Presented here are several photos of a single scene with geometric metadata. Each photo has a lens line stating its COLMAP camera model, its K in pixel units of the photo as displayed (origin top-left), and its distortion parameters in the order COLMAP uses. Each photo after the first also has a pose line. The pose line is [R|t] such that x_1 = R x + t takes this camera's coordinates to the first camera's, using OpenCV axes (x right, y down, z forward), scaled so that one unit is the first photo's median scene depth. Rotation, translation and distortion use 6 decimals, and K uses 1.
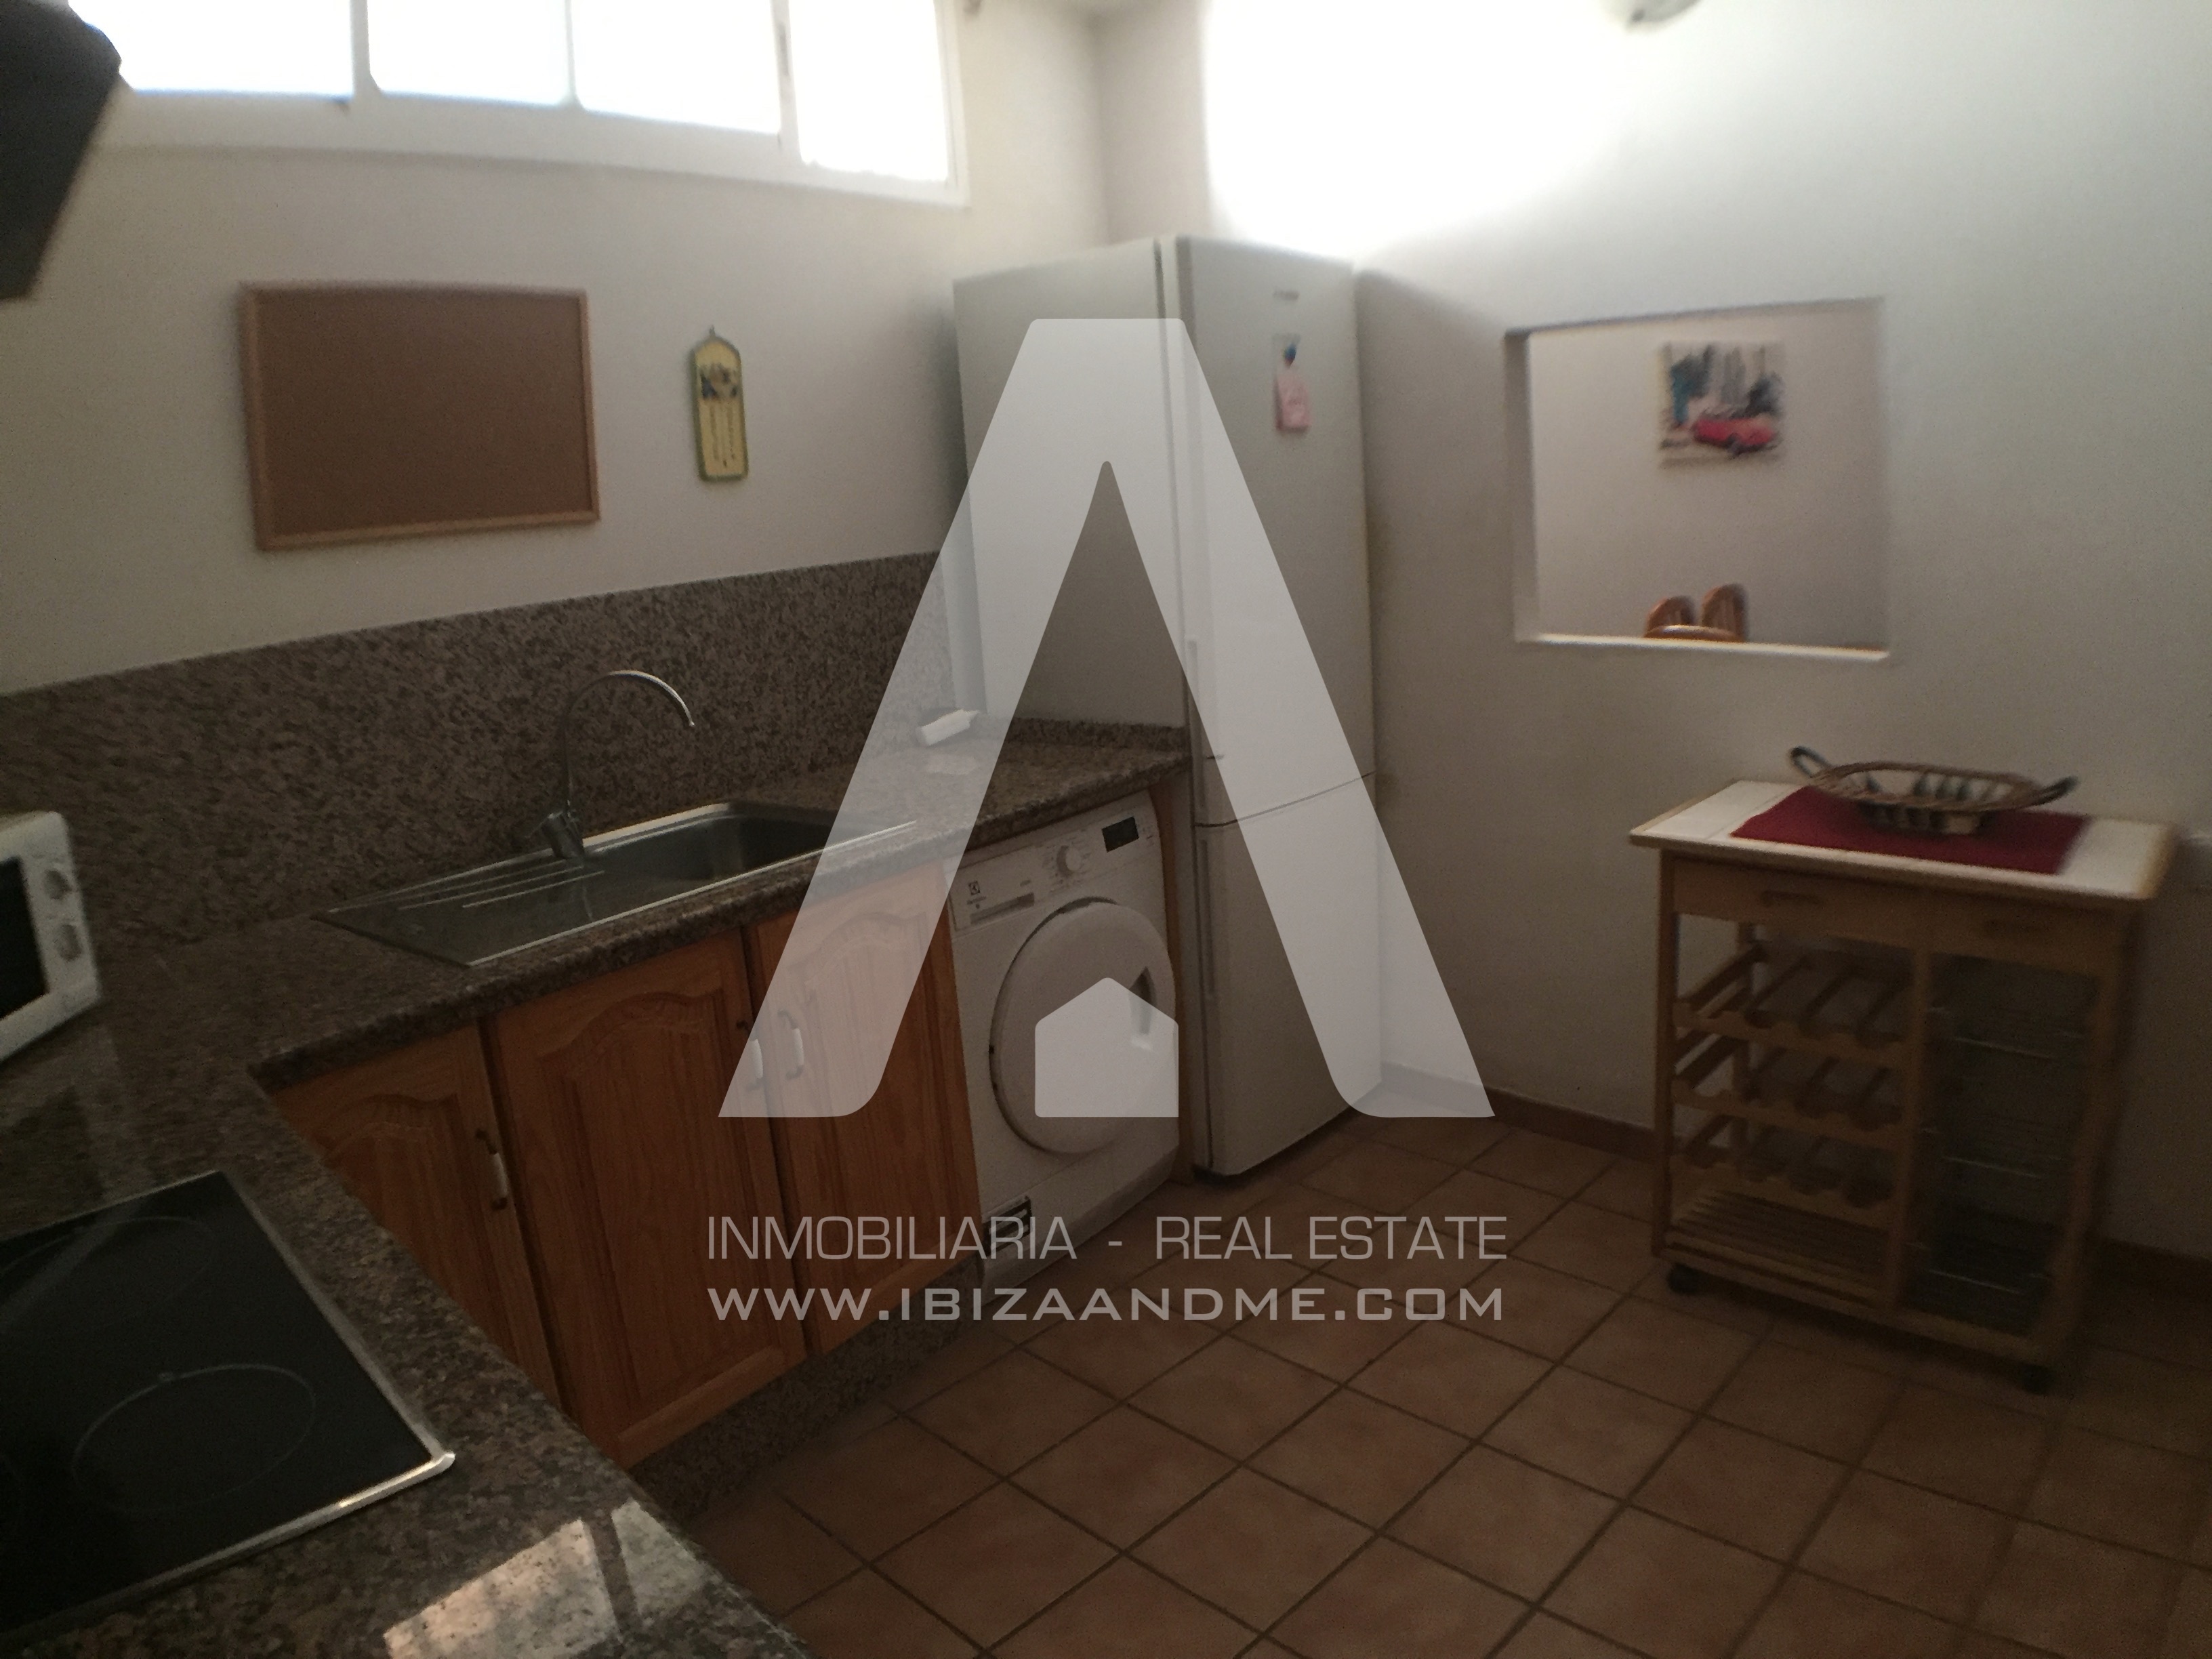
lens RADIAL K [[1470.5, 0, 1105.5], [0, 1470.5, 816.1], [0, 0, 1]] dist [-0.179009, 0.018127]
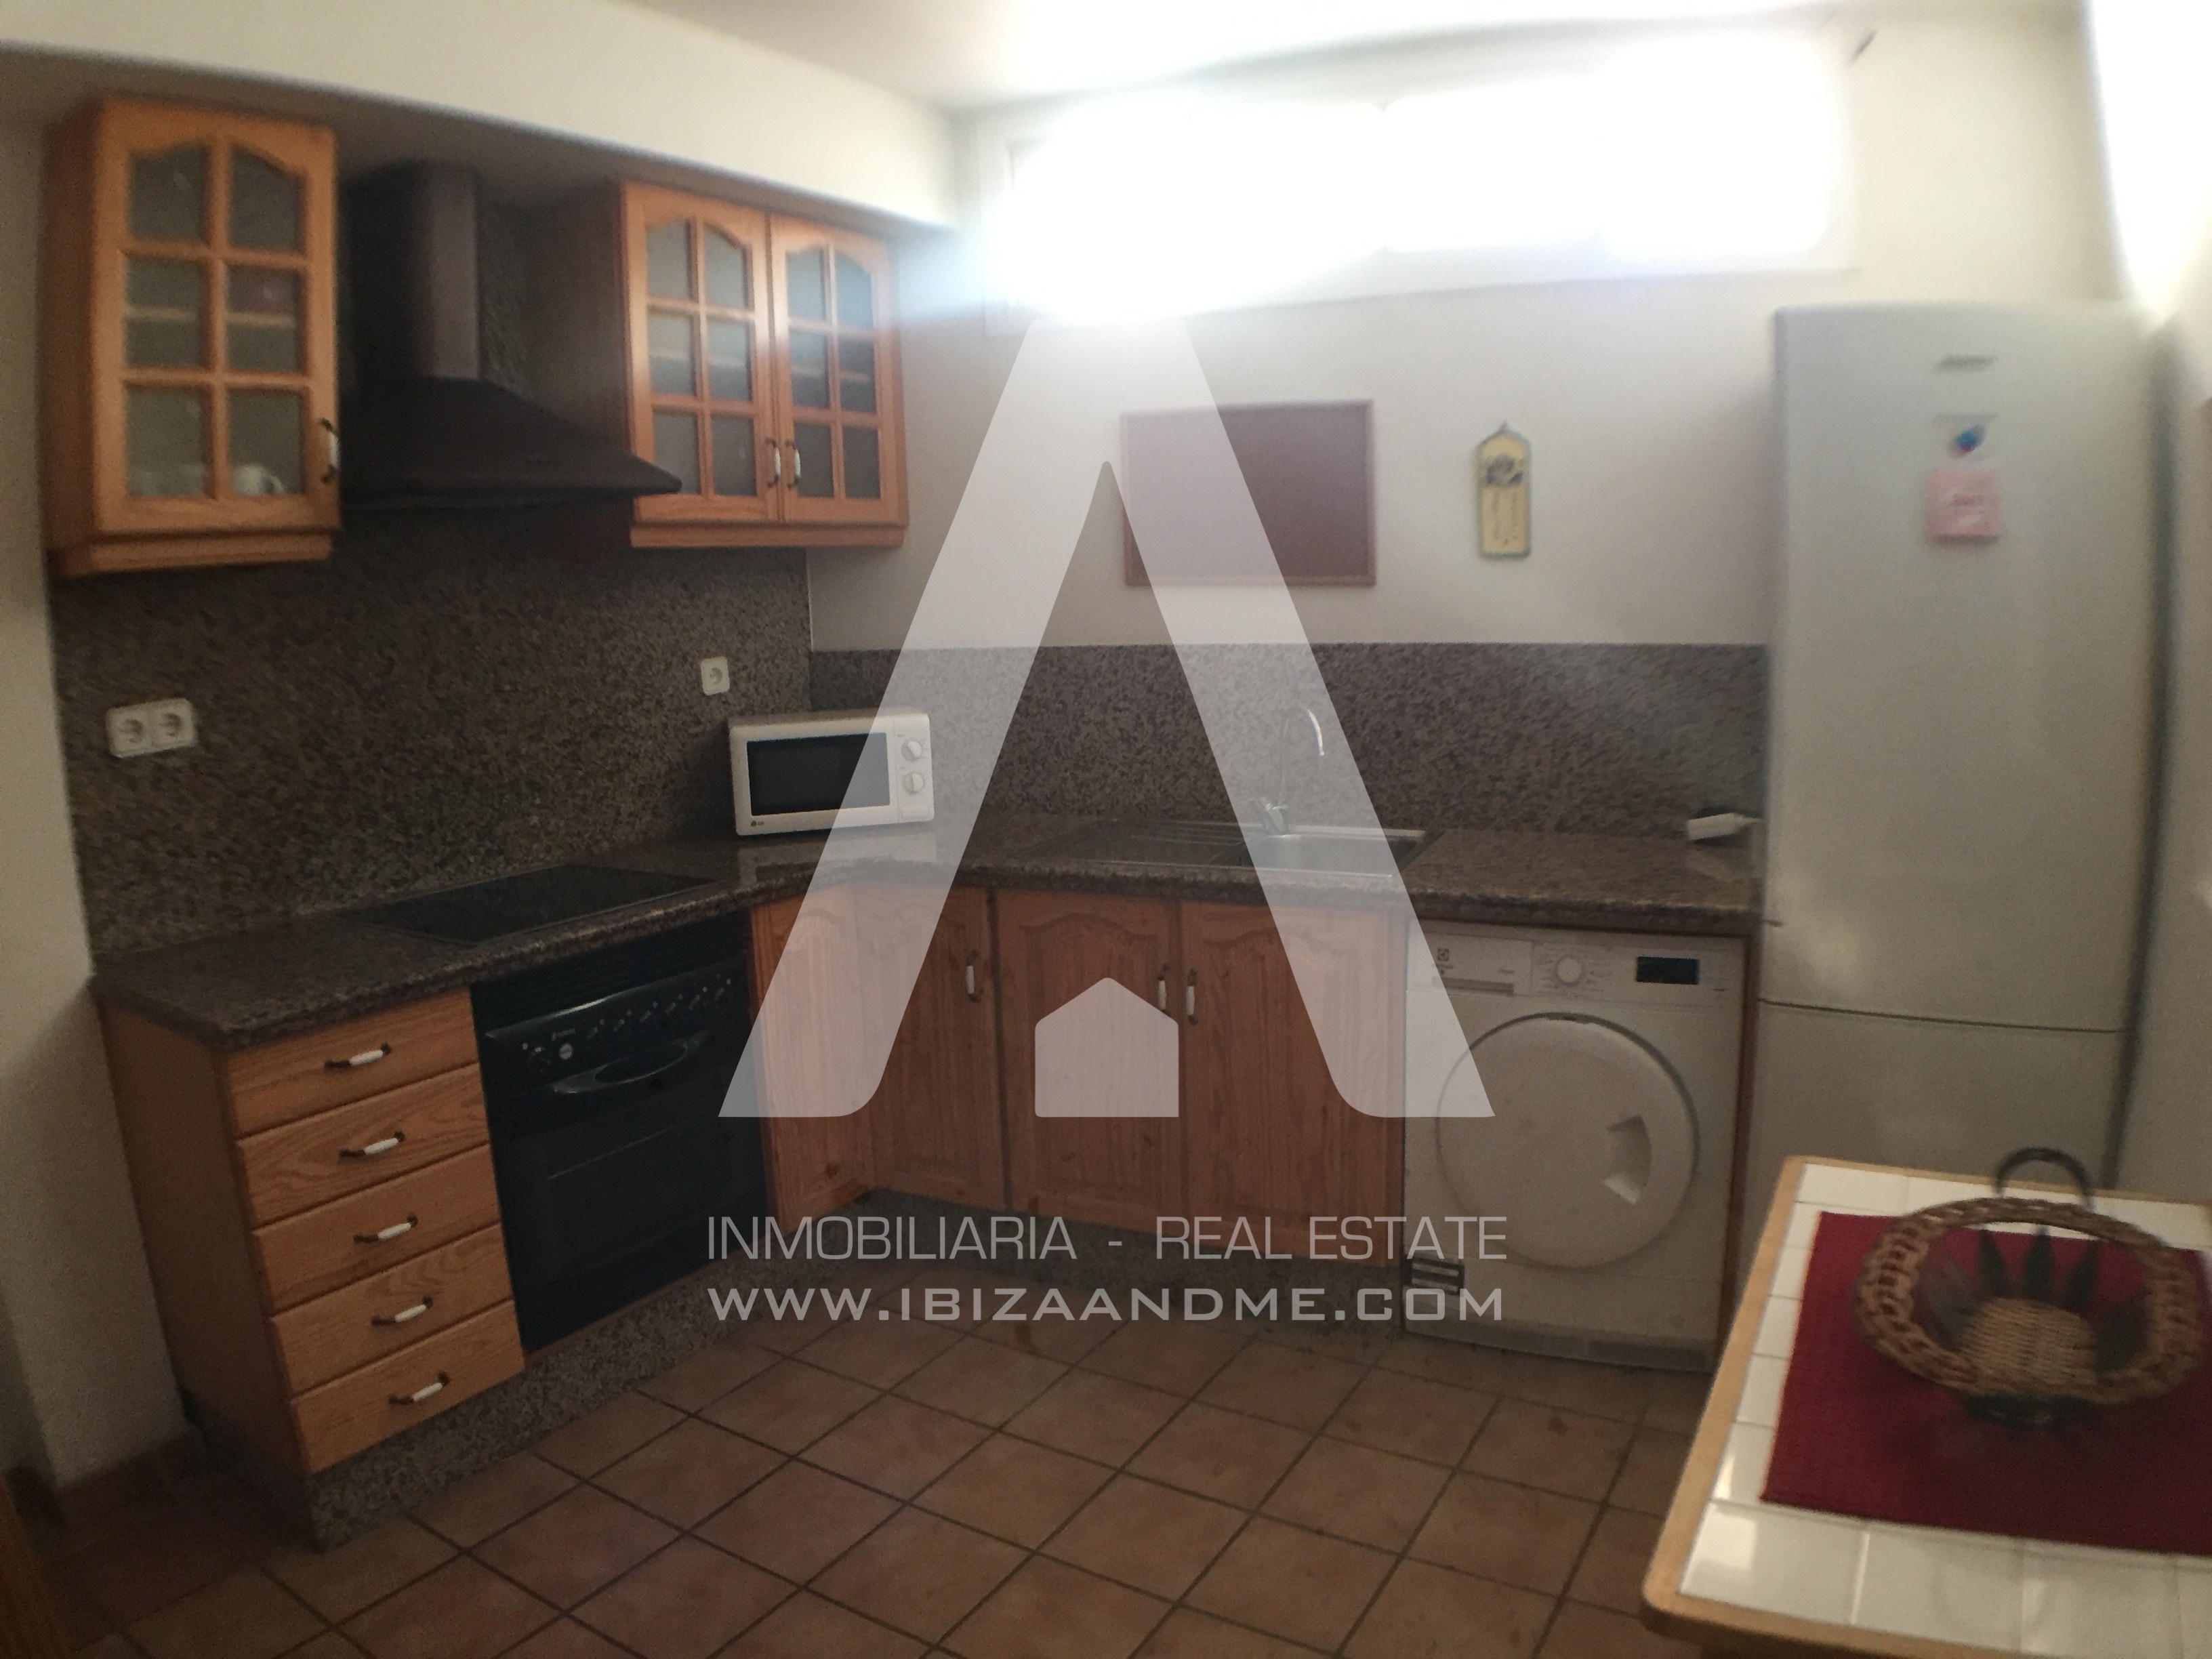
lens RADIAL K [[1470.5, 0, 1107.5], [0, 1470.5, 825.1], [0, 0, 1]] dist [-0.179009, 0.018127]
pose [[0.223476, 0.224021, -0.948616, 0.819674], [-0.201528, 0.962820, 0.179900, -0.178928], [0.953648, 0.150969, 0.260313, 0.457491]]
